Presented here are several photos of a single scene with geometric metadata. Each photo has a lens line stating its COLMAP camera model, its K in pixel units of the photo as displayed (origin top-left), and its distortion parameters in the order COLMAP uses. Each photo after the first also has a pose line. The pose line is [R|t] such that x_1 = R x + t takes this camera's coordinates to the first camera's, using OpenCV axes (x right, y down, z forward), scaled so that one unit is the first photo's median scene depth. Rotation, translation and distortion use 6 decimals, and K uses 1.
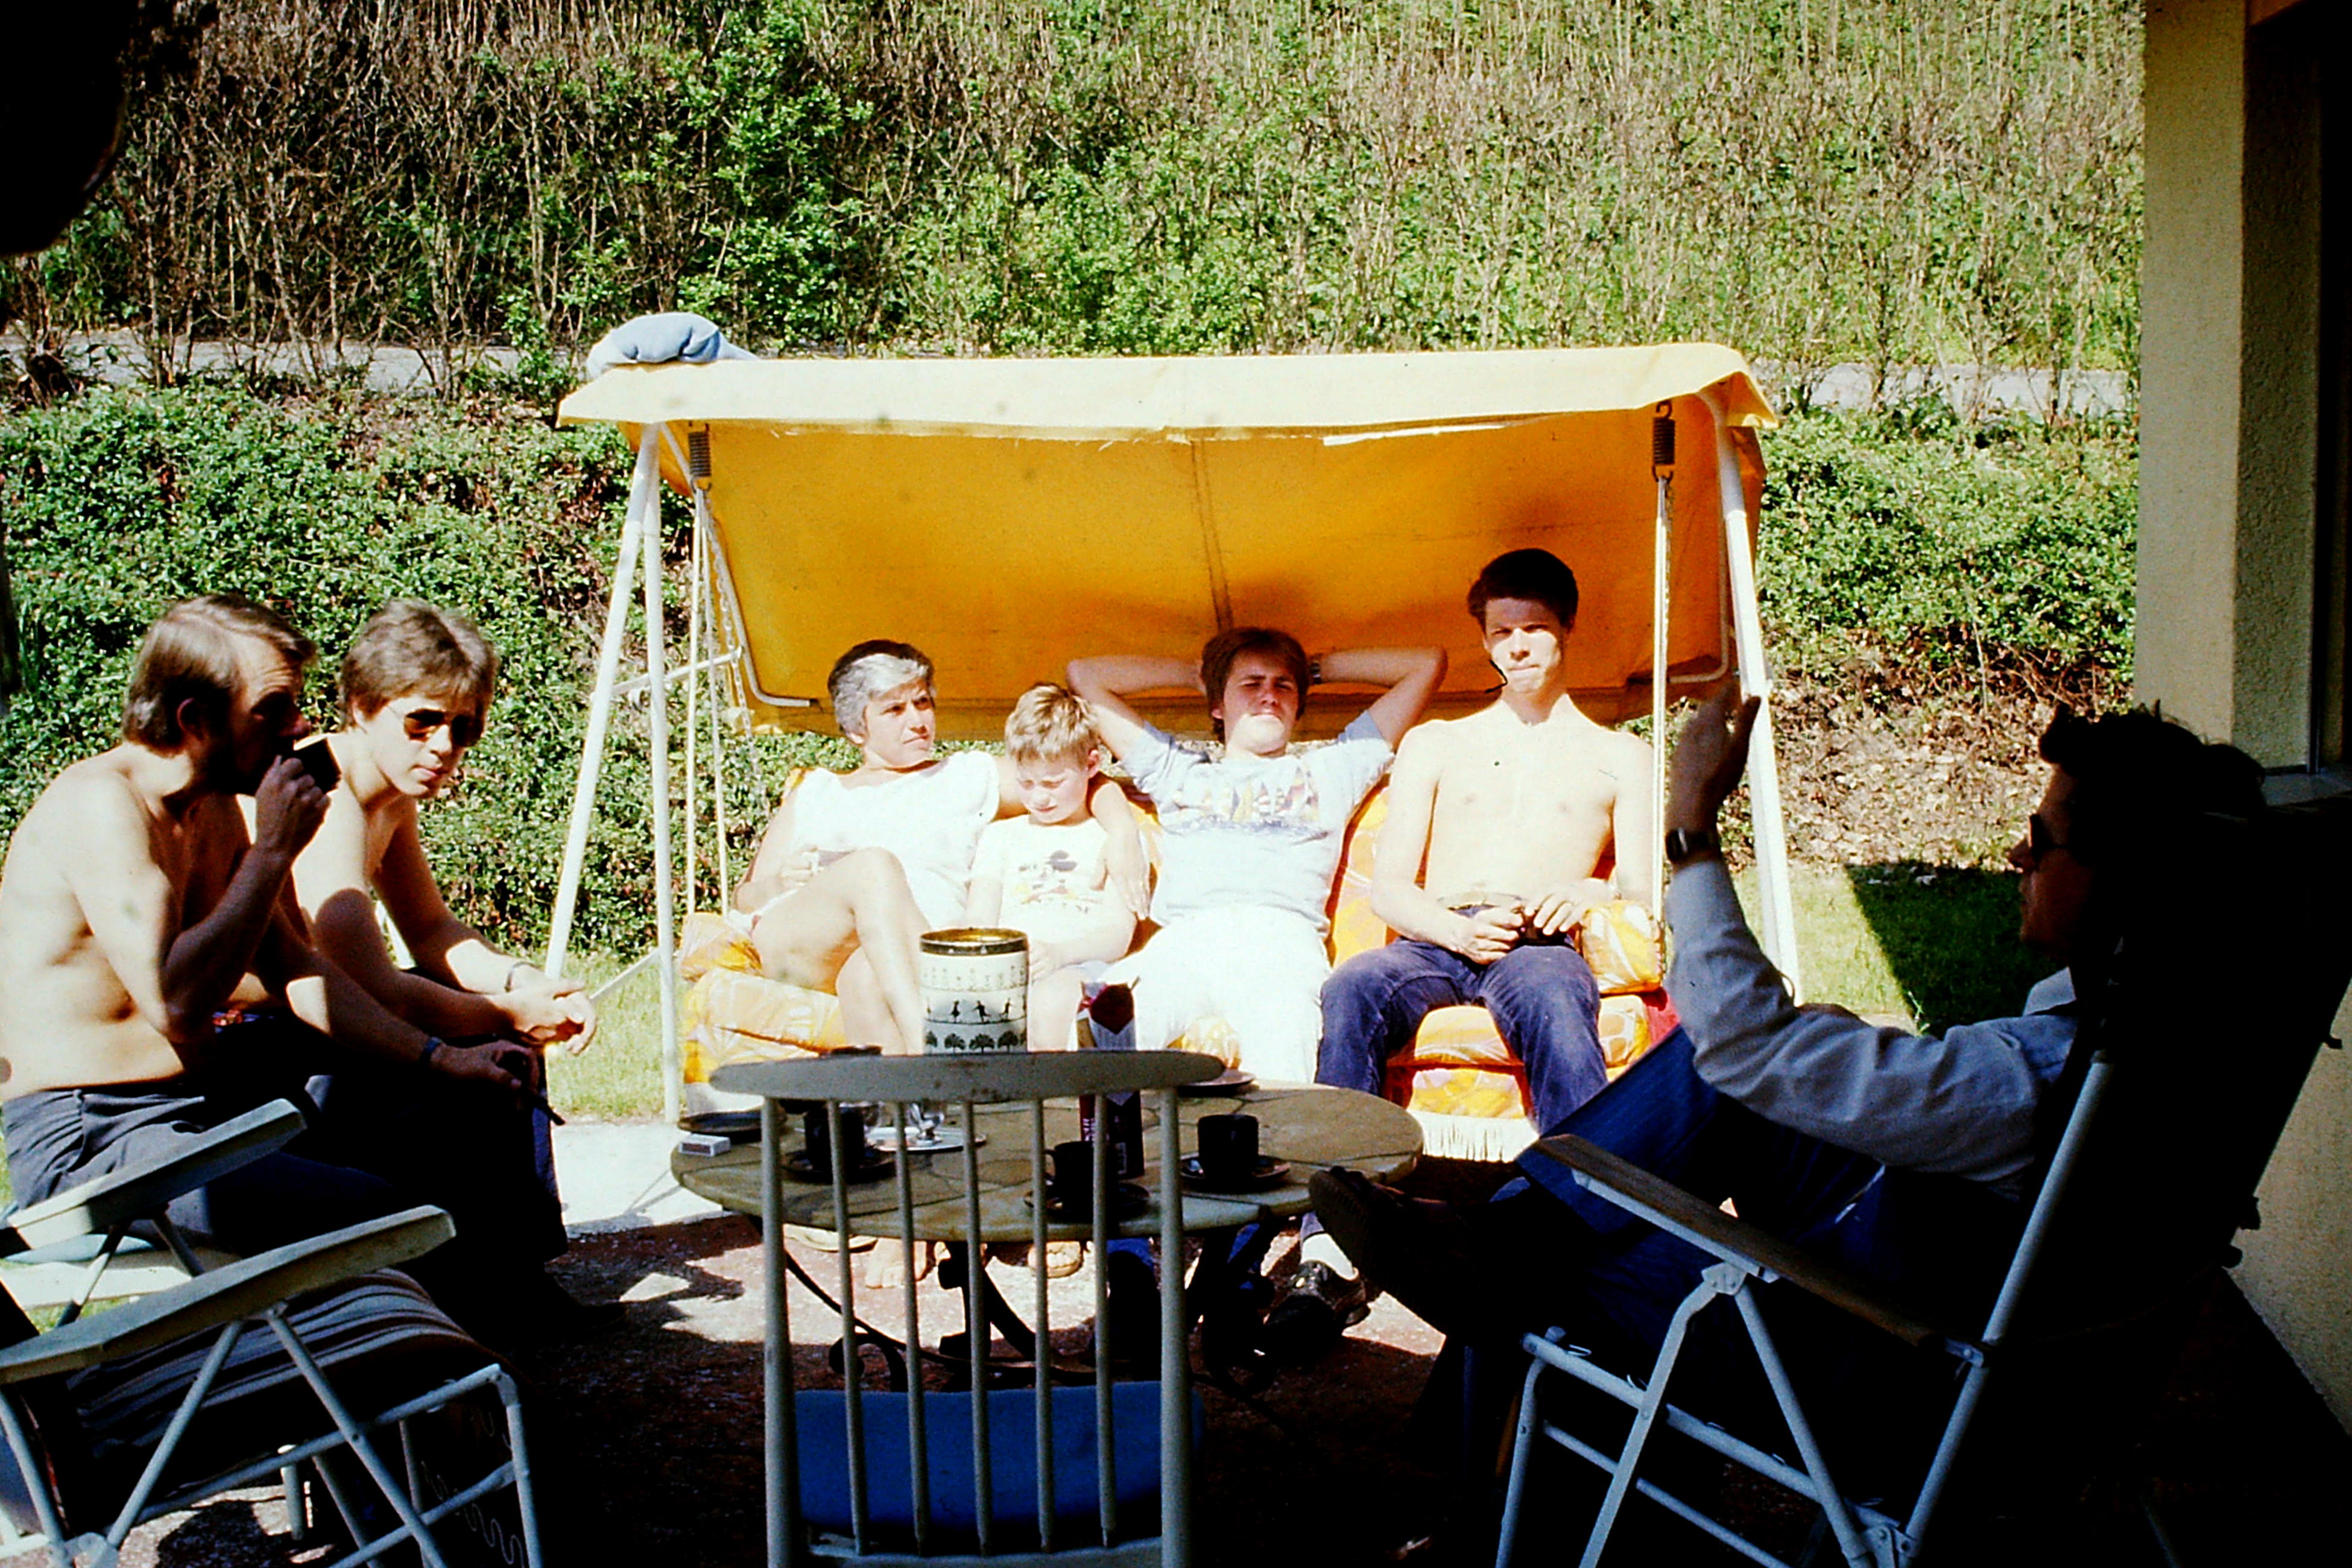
lens RADIAL K [[3875.2, 0, 1176.4], [0, 3875.2, 932.3], [0, 0, 1]] dist [-0.022342, 0.032991]
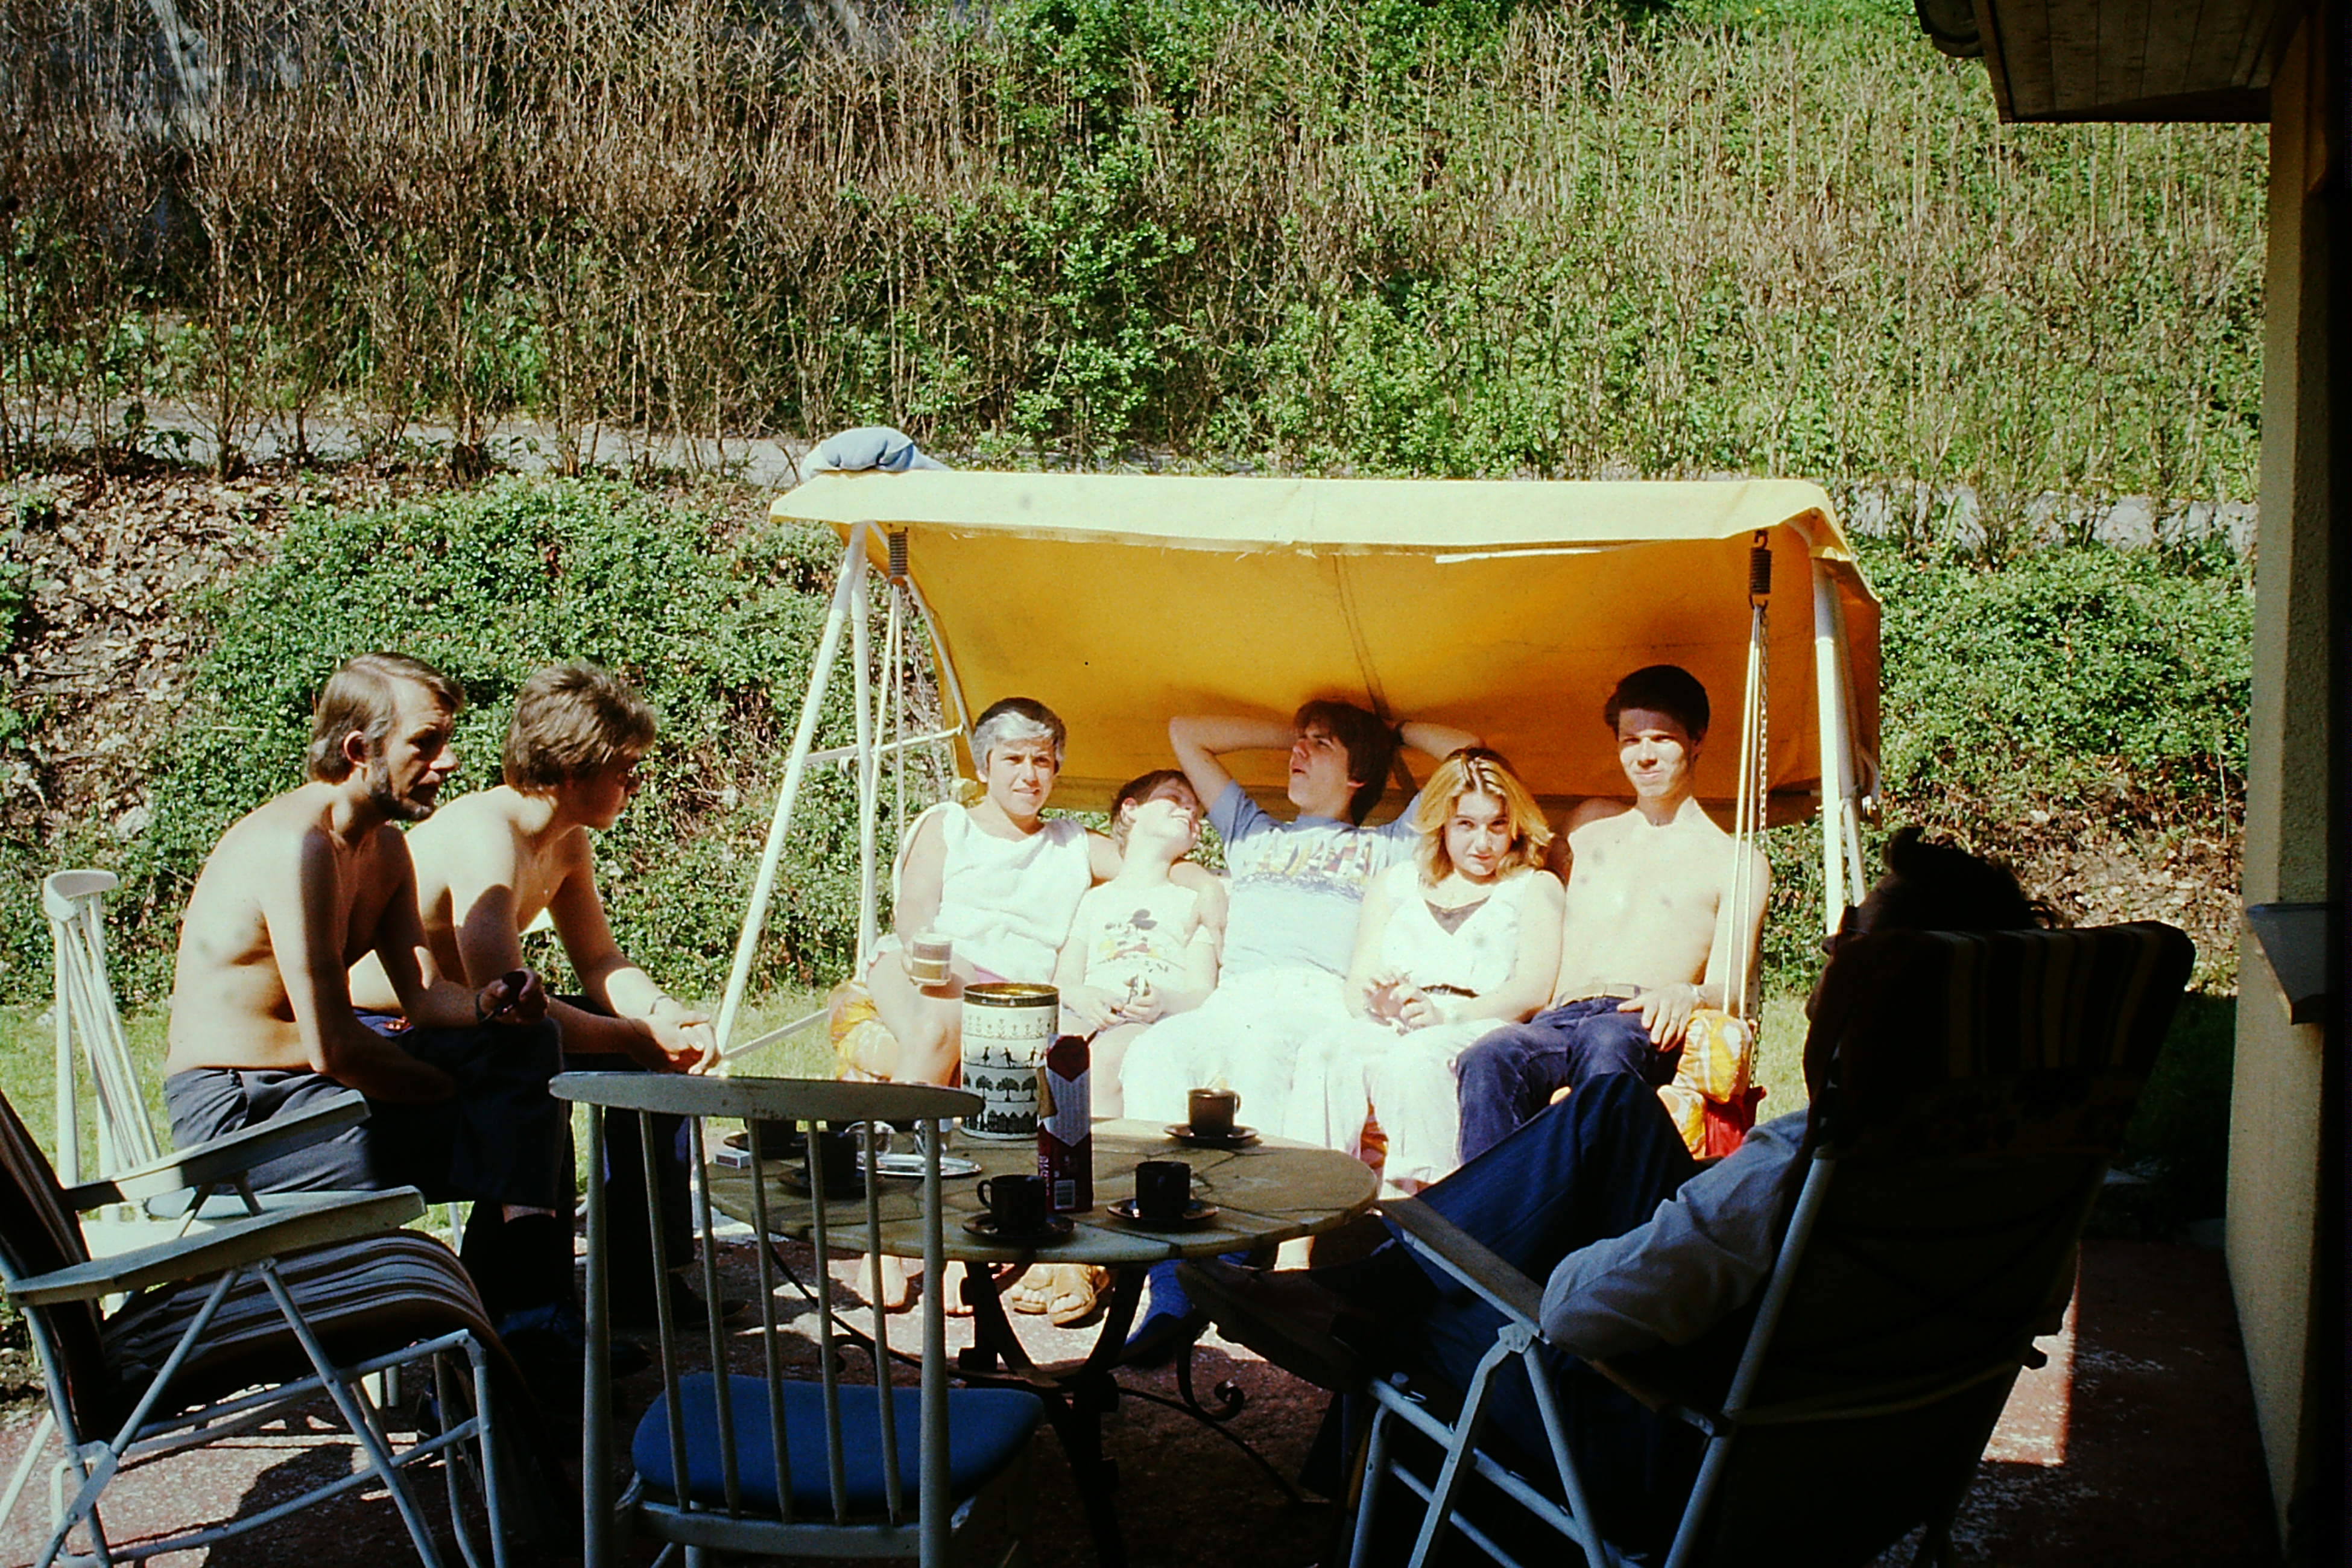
lens RADIAL K [[3771.7, 0, 1176.0], [0, 3771.7, 784.0], [0, 0, 1]] dist [-0.046395, -0.139410]
pose [[0.976877, 0.046603, -0.208662, 0.151541], [-0.059070, 0.996797, -0.053915, -0.001736], [0.205481, 0.064994, 0.976501, -0.037660]]
